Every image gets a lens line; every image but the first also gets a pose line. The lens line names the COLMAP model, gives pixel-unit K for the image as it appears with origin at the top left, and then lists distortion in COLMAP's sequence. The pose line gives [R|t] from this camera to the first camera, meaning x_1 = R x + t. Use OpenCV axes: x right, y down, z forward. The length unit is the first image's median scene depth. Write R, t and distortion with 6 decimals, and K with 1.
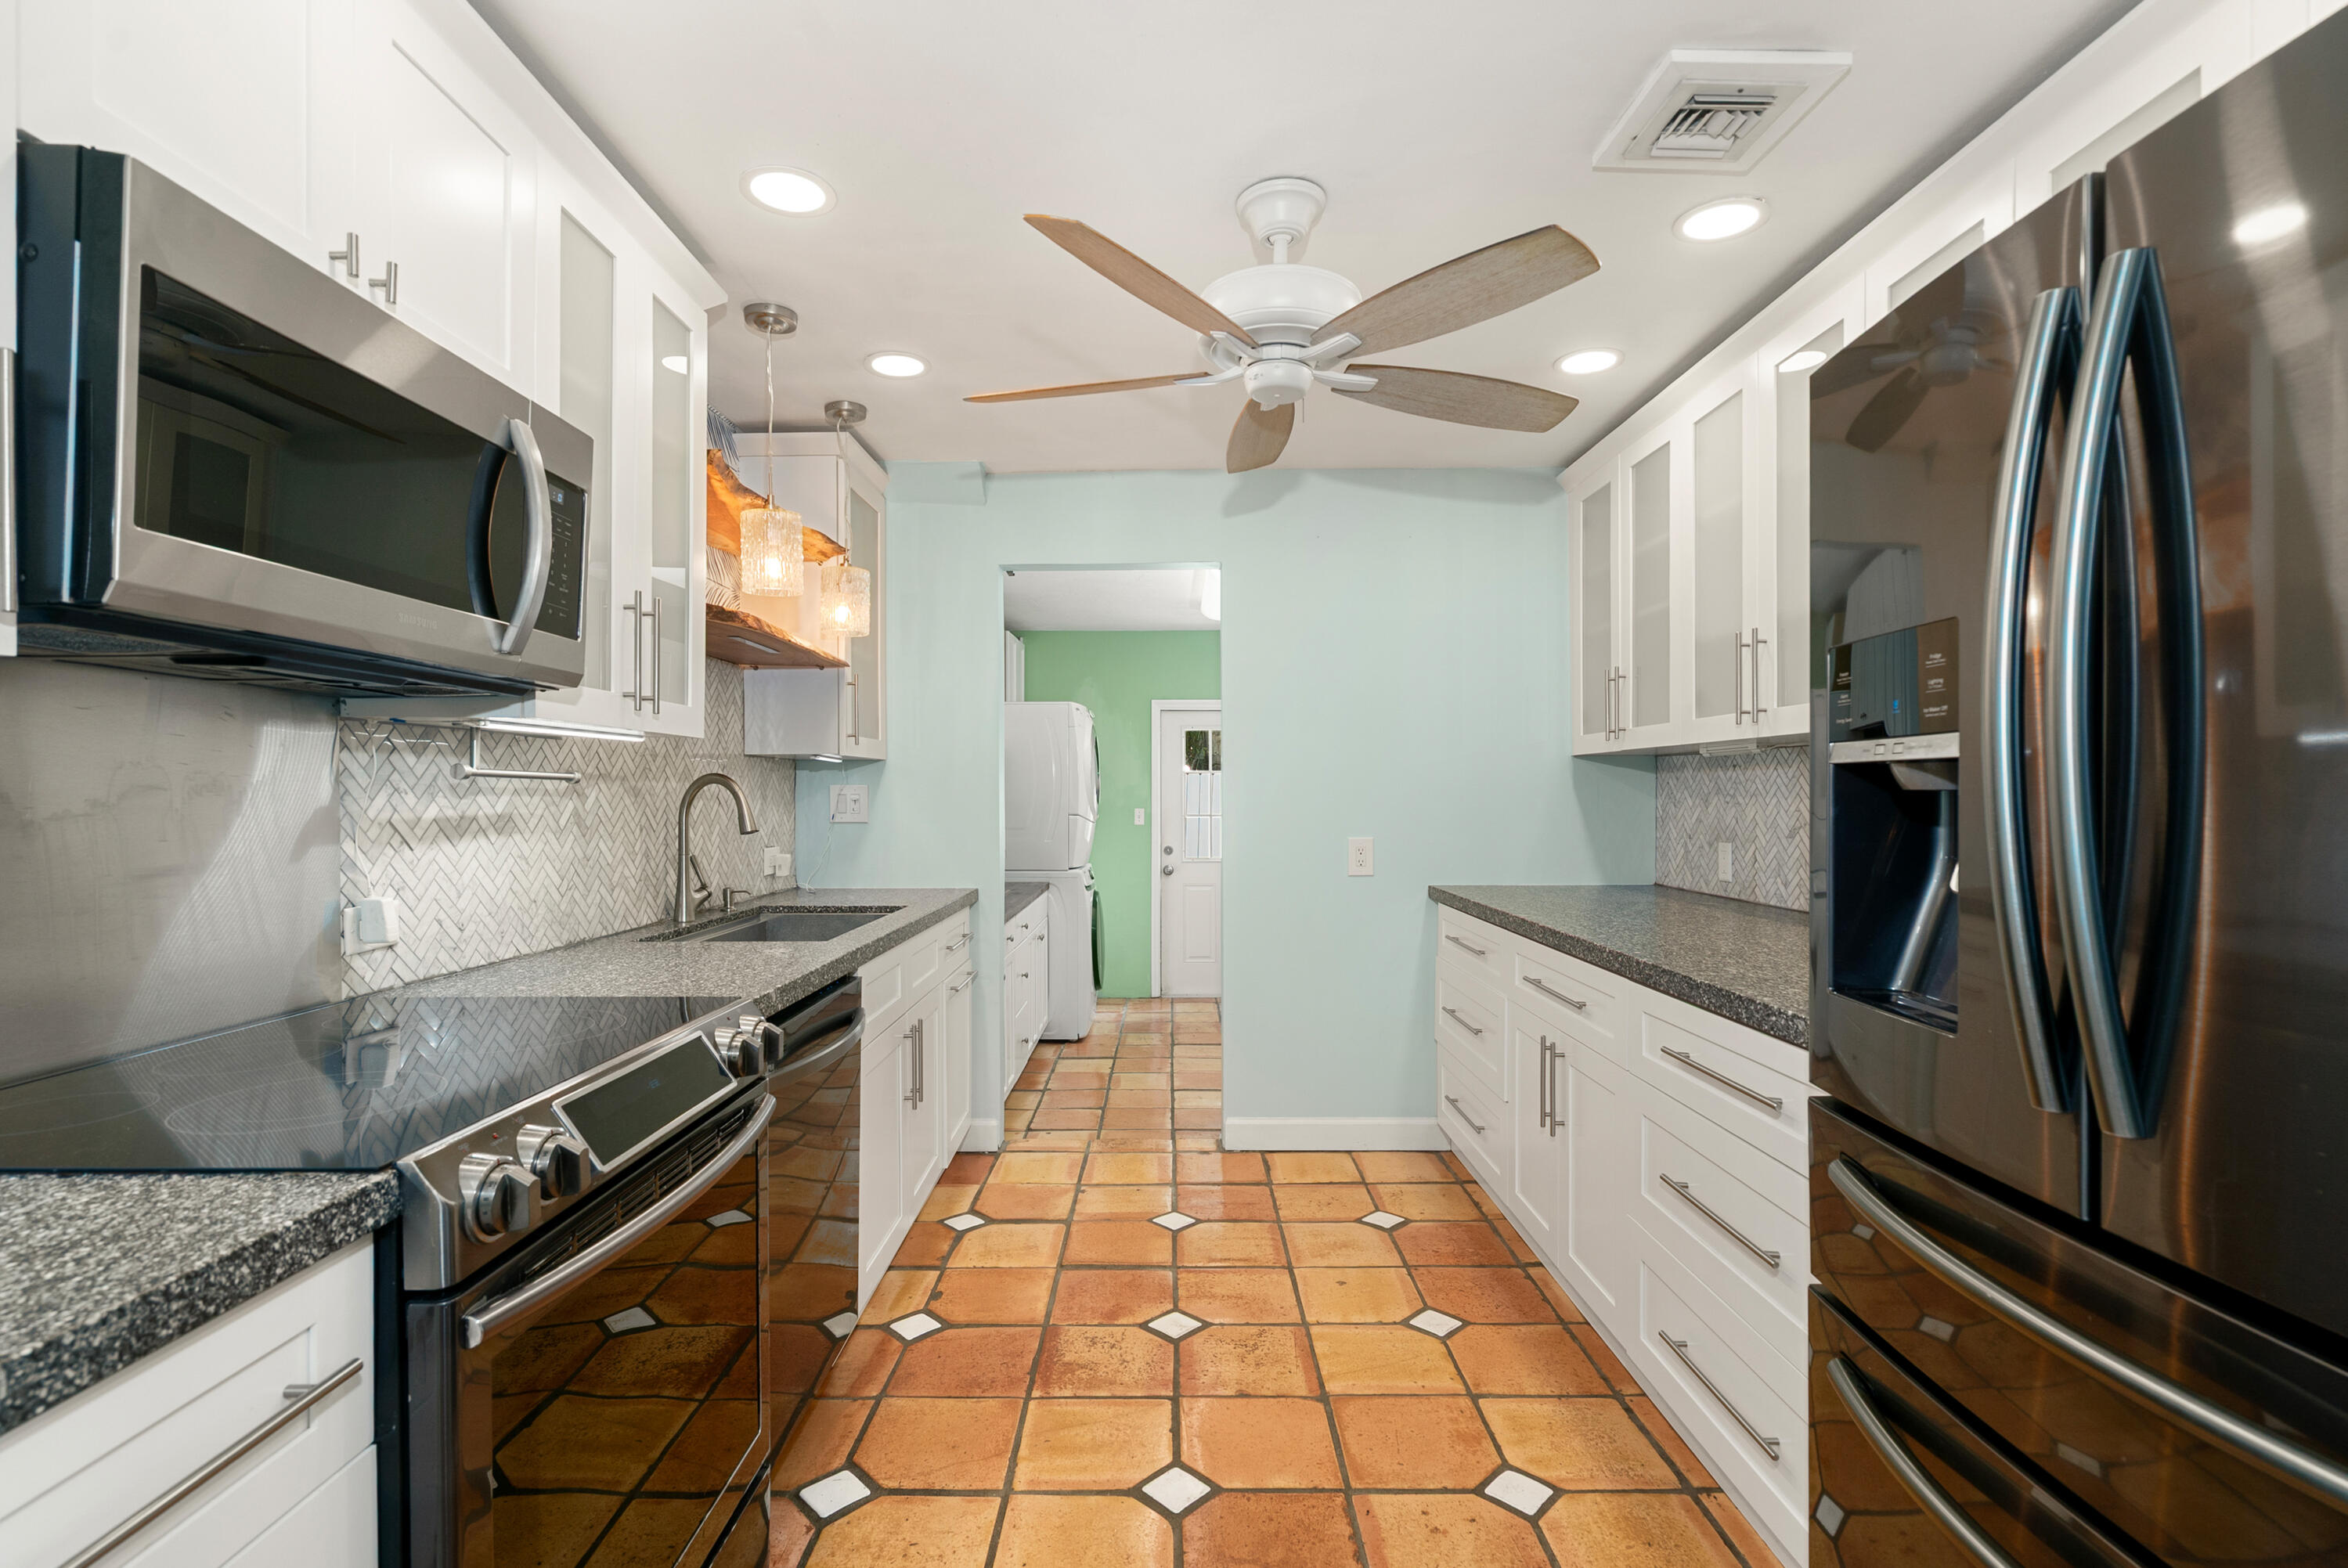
lens RADIAL K [[1065.9, 0, 1168.5], [0, 1065.9, 793.5], [0, 0, 1]] dist [-0.010233, 0.002059]
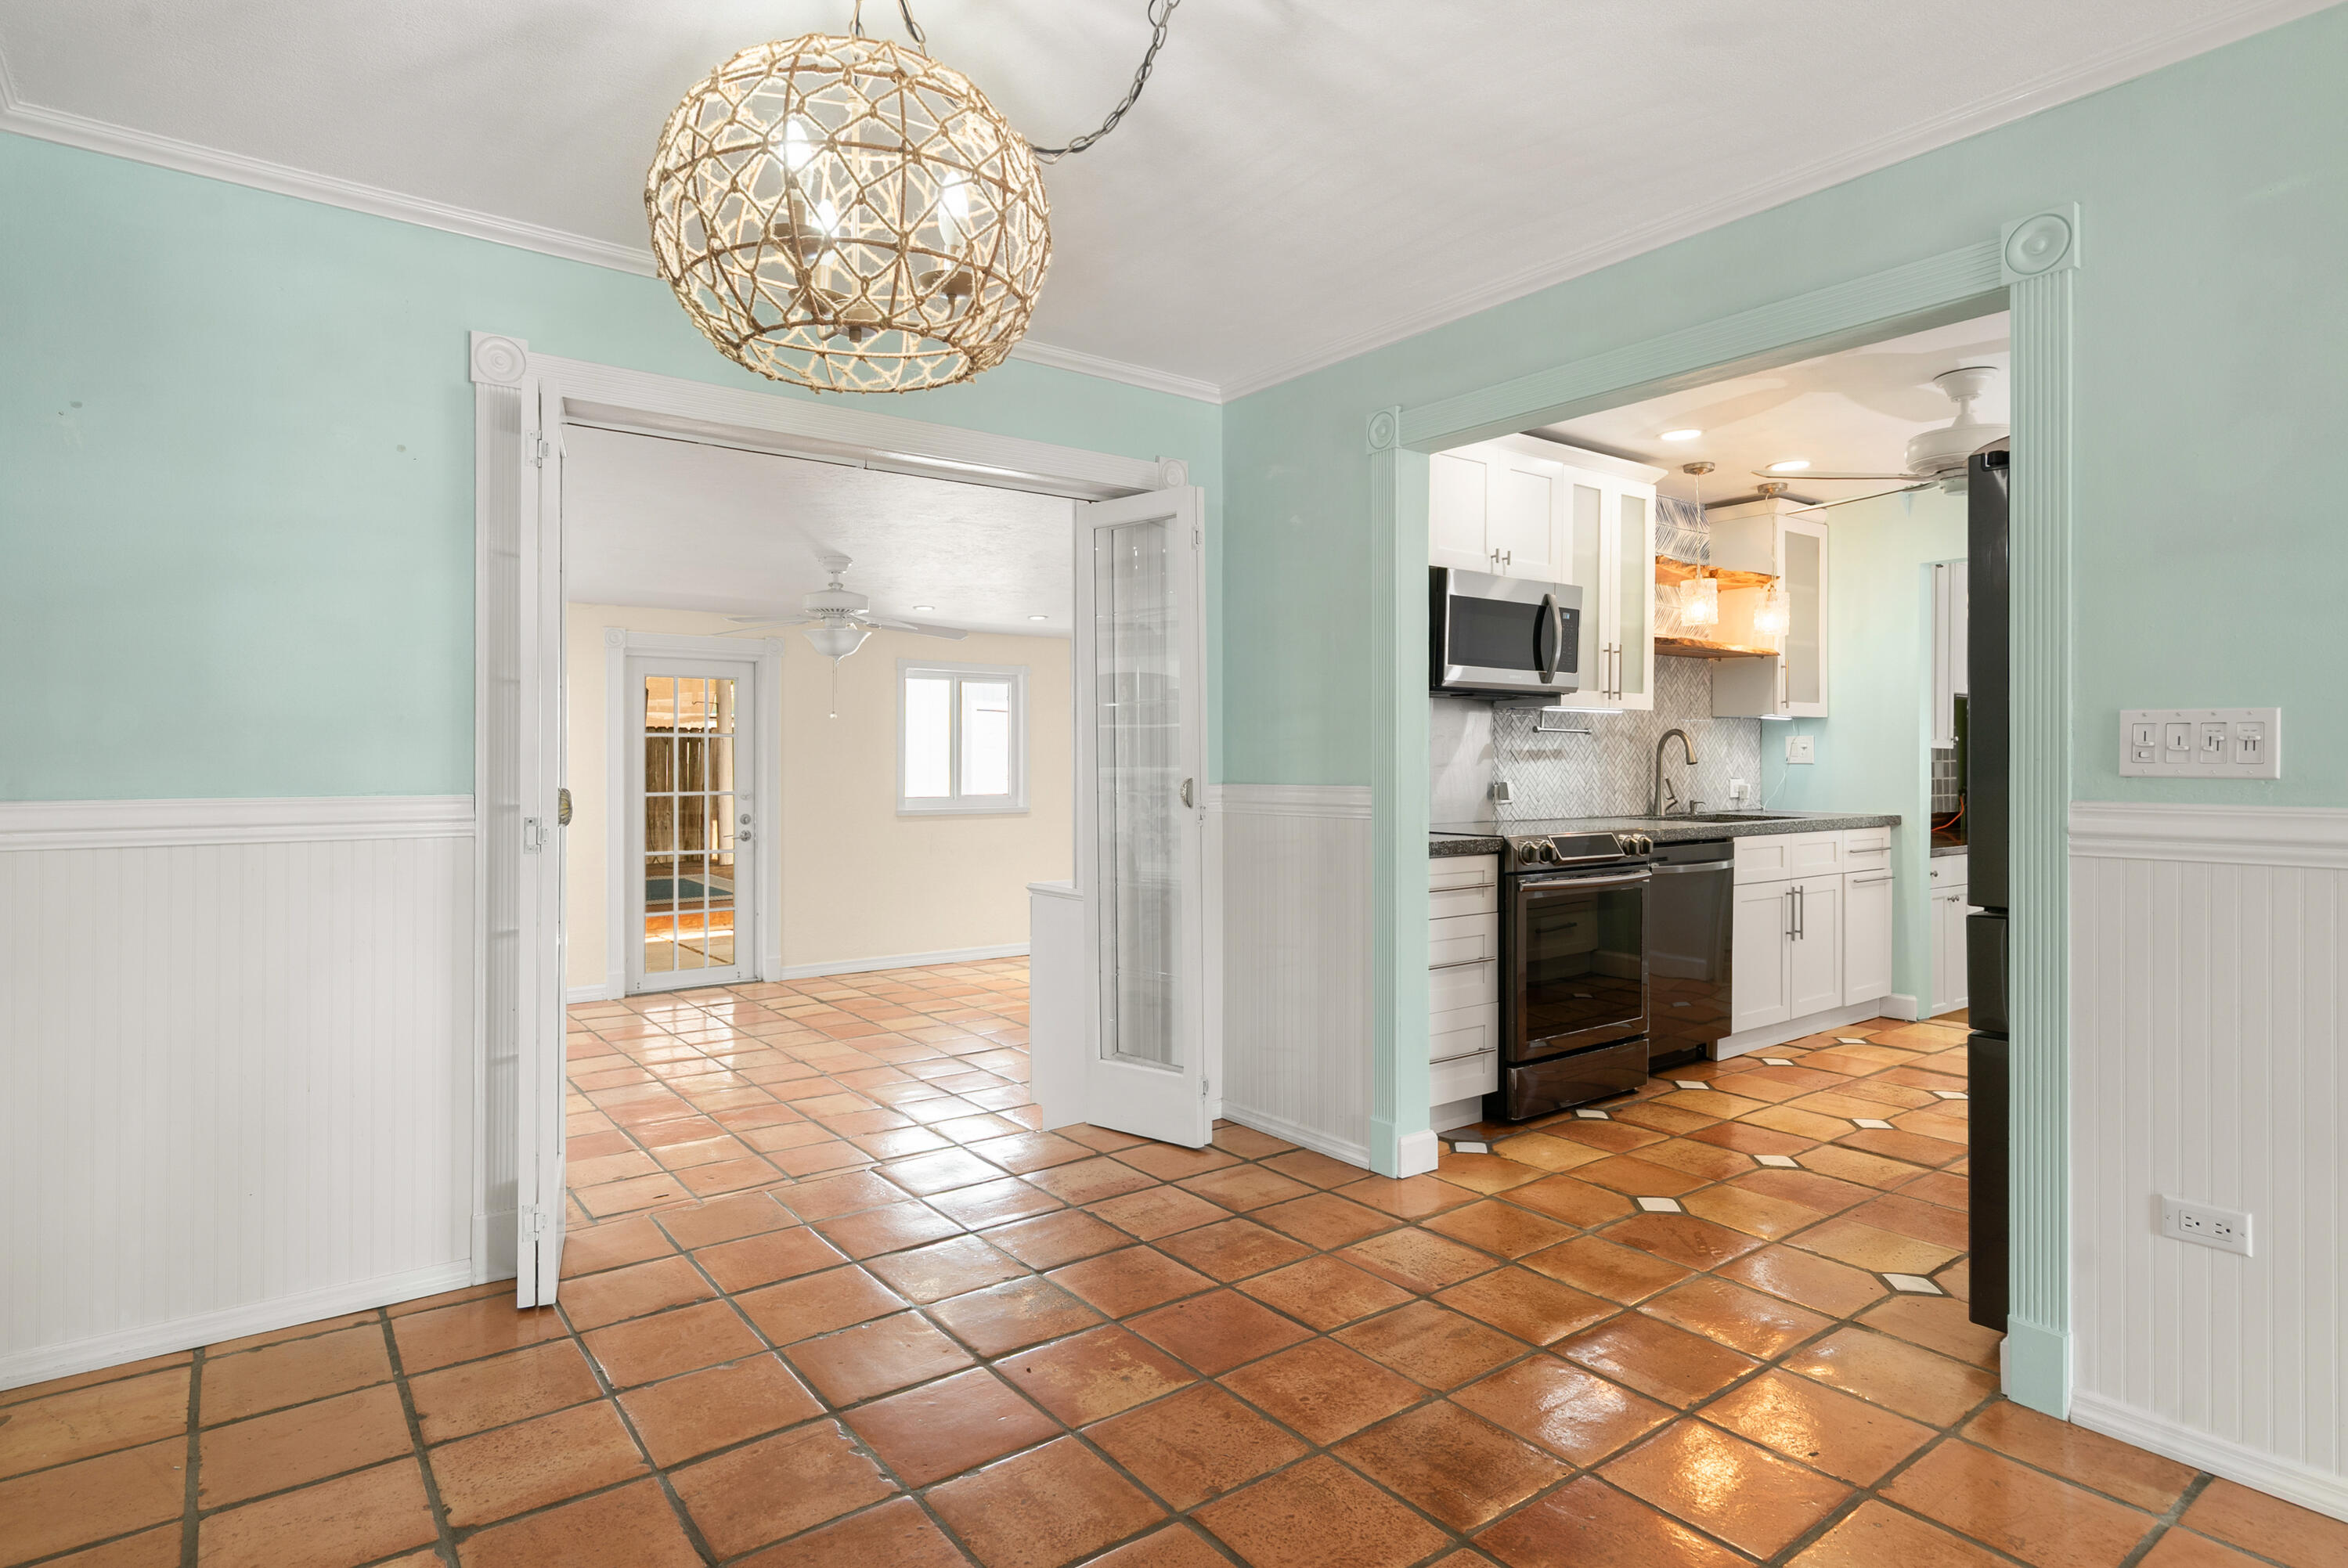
lens RADIAL K [[1246.5, 0, 1160.4], [0, 1246.5, 769.4], [0, 0, 1]] dist [0.015142, -0.000958]
pose [[0.598197, 0.010803, -0.801276, 0.837905], [-0.002518, 0.999930, 0.011601, 0.030018], [0.801345, -0.004922, 0.598183, -1.051632]]
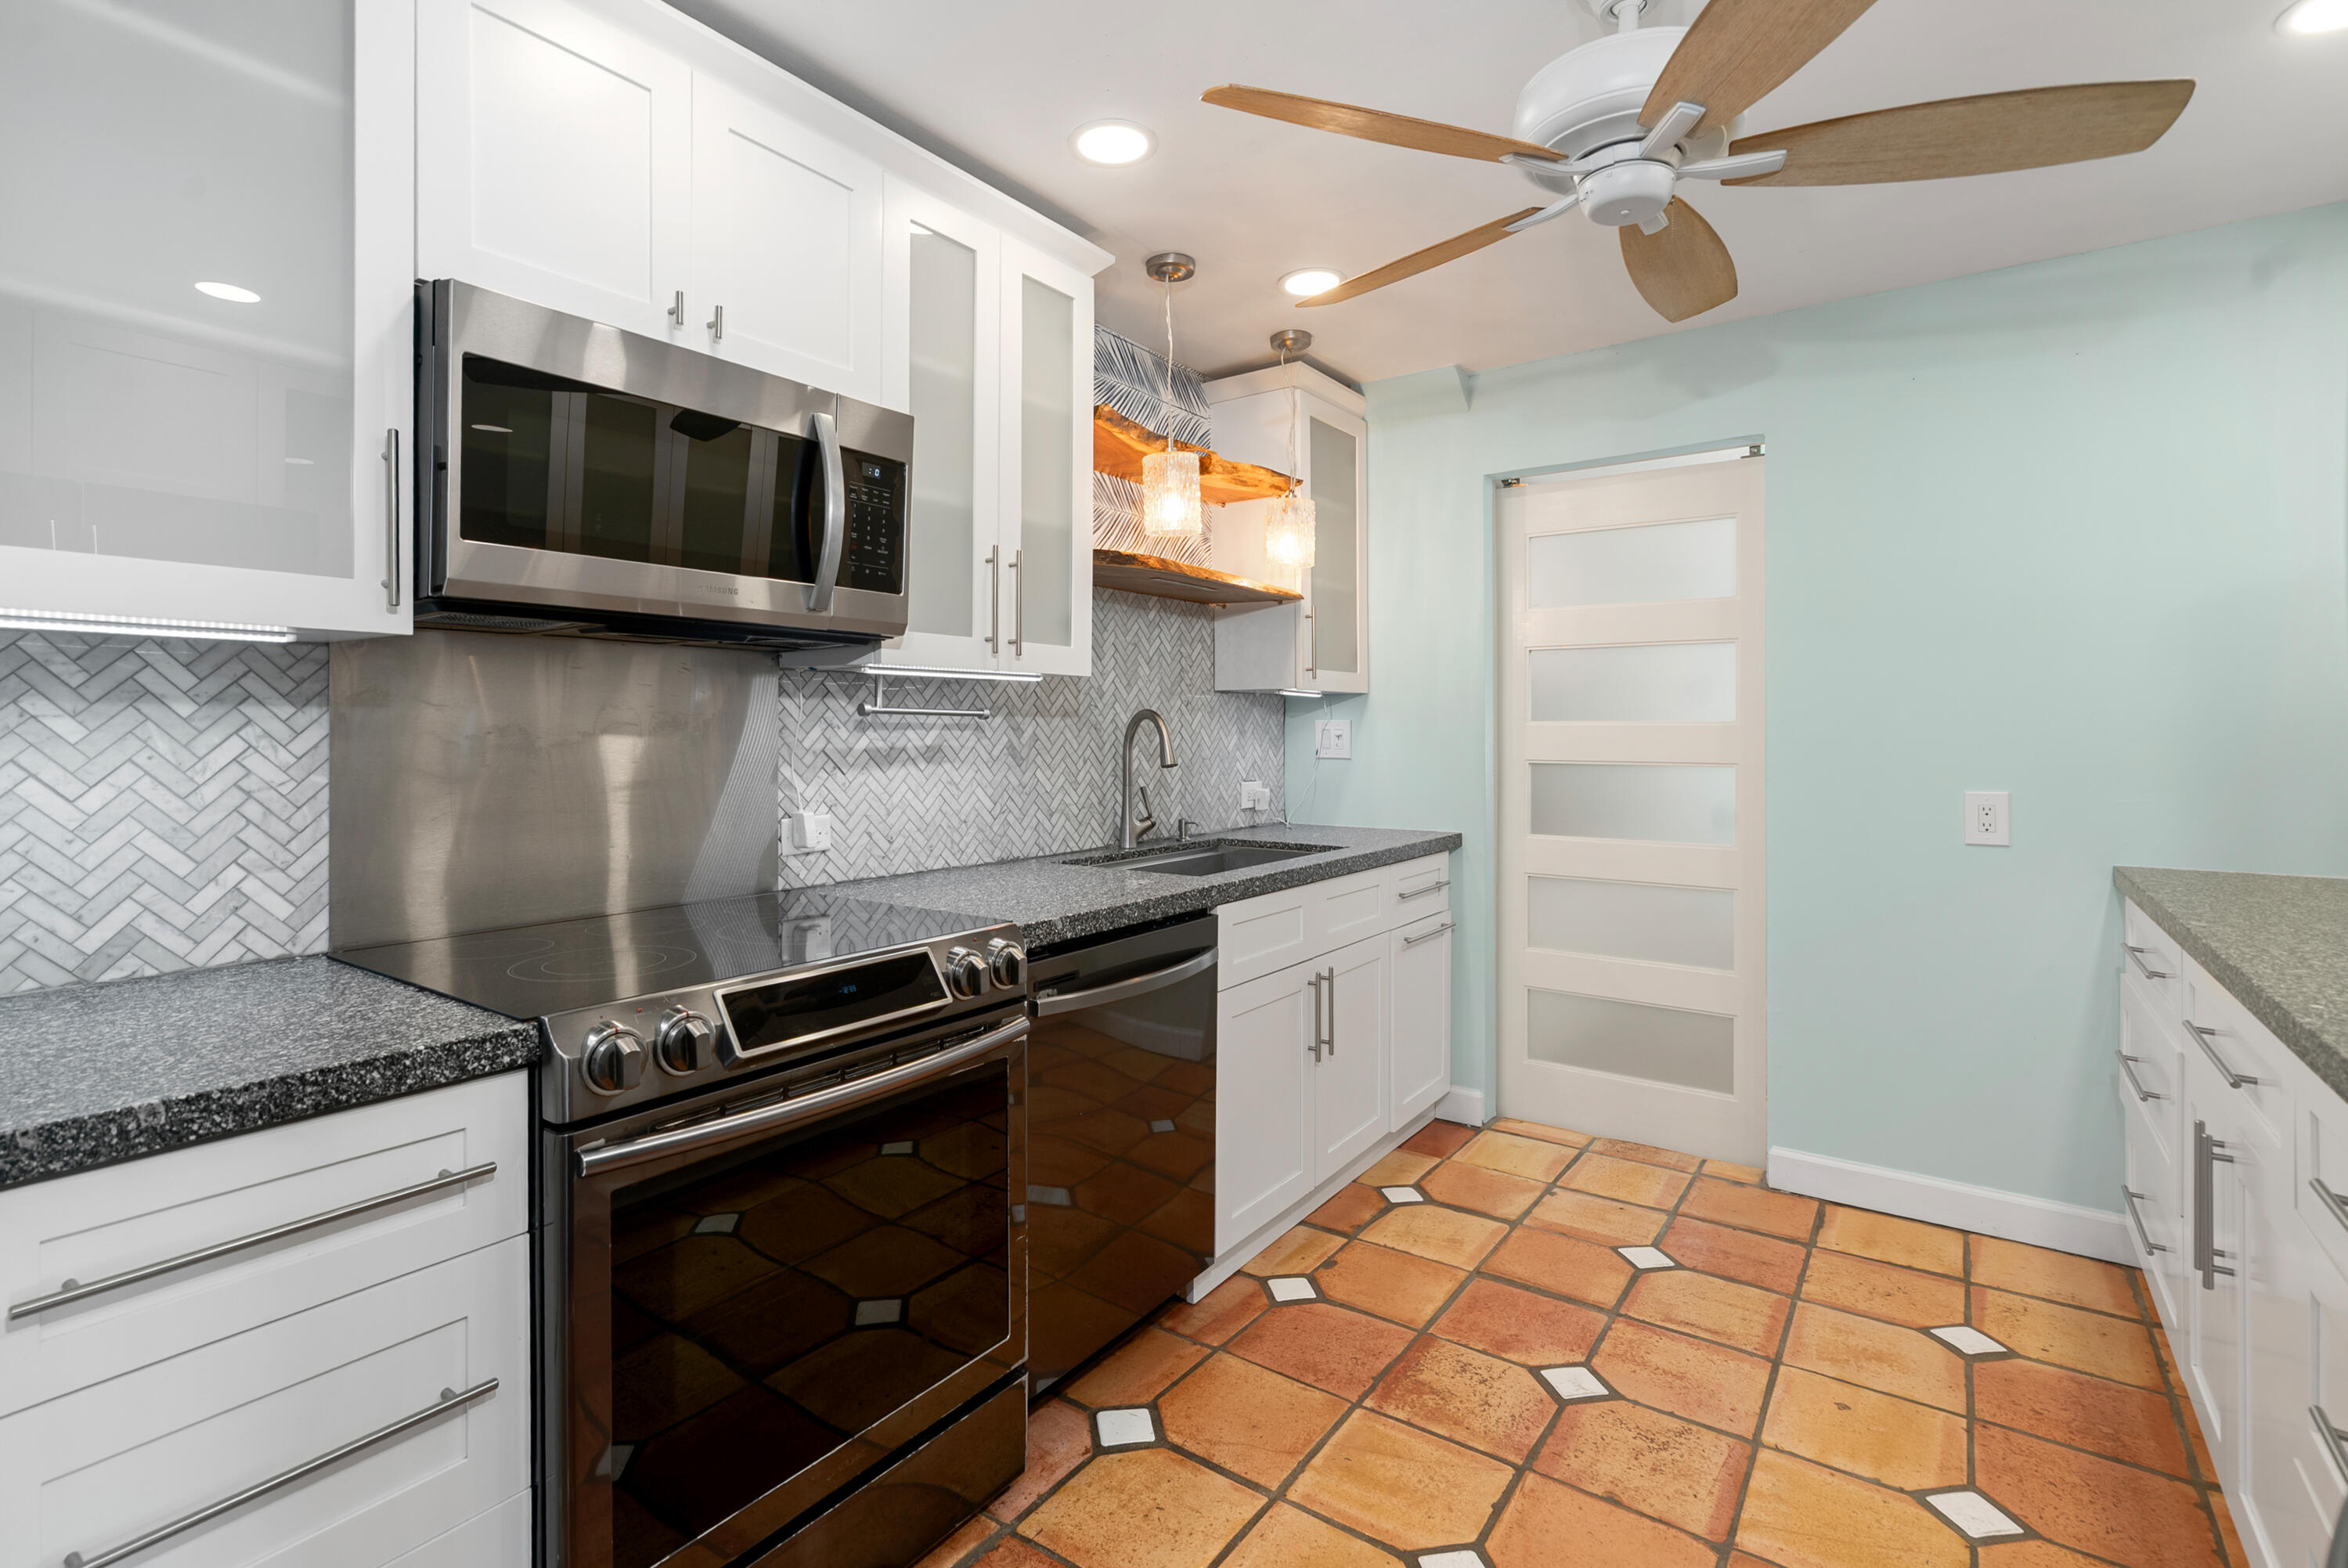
lens RADIAL K [[1095.8, 0, 1162.8], [0, 1095.8, 724.3], [0, 0, 1]] dist [-0.005327, 0.001002]
pose [[0.811157, -0.001574, -0.584826, 0.271042], [-0.000840, 0.999992, -0.003857, -0.000055], [0.584827, 0.003619, 0.811150, 0.153355]]
